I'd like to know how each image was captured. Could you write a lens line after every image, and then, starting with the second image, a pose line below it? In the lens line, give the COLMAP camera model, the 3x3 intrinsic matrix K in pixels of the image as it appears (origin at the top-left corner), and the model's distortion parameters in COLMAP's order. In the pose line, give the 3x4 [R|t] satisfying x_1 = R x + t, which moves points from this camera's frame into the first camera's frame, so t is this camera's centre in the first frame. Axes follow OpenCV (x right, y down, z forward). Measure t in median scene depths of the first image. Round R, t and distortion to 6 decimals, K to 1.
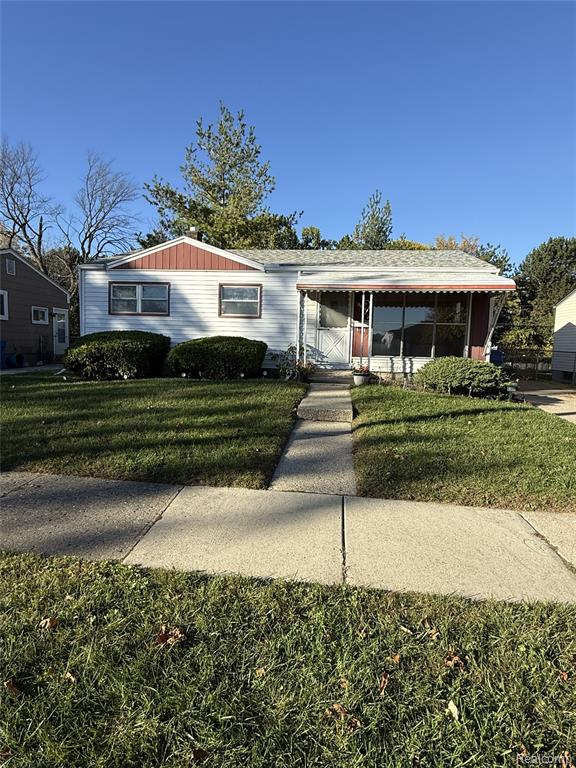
lens RADIAL K [[417.6, 0, 290.0], [0, 417.6, 386.8], [0, 0, 1]] dist [-0.012936, 0.000237]
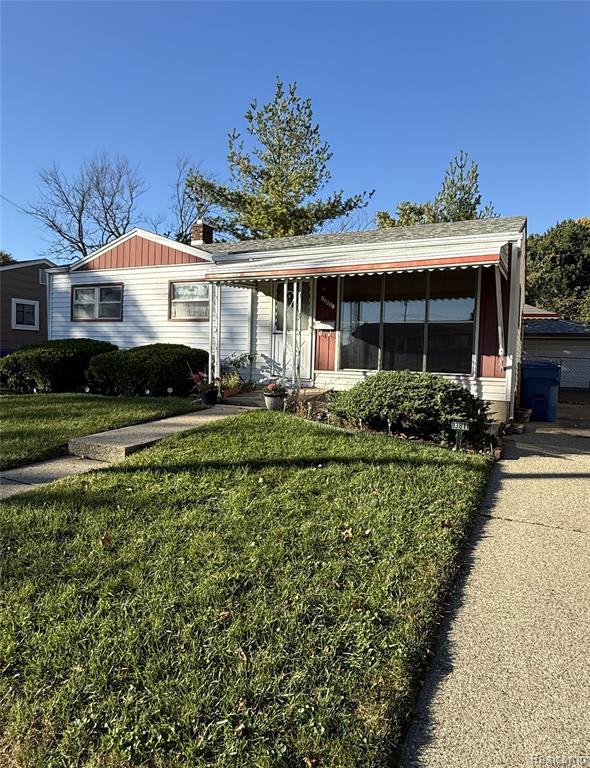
lens RADIAL K [[479.2, 0, 291.6], [0, 479.2, 382.1], [0, 0, 1]] dist [-0.022933, -0.001924]
pose [[0.943423, 0.017983, -0.331104, 0.380221], [-0.034055, 0.998503, -0.042803, -0.013637], [0.329839, 0.051657, 0.942623, 0.193621]]
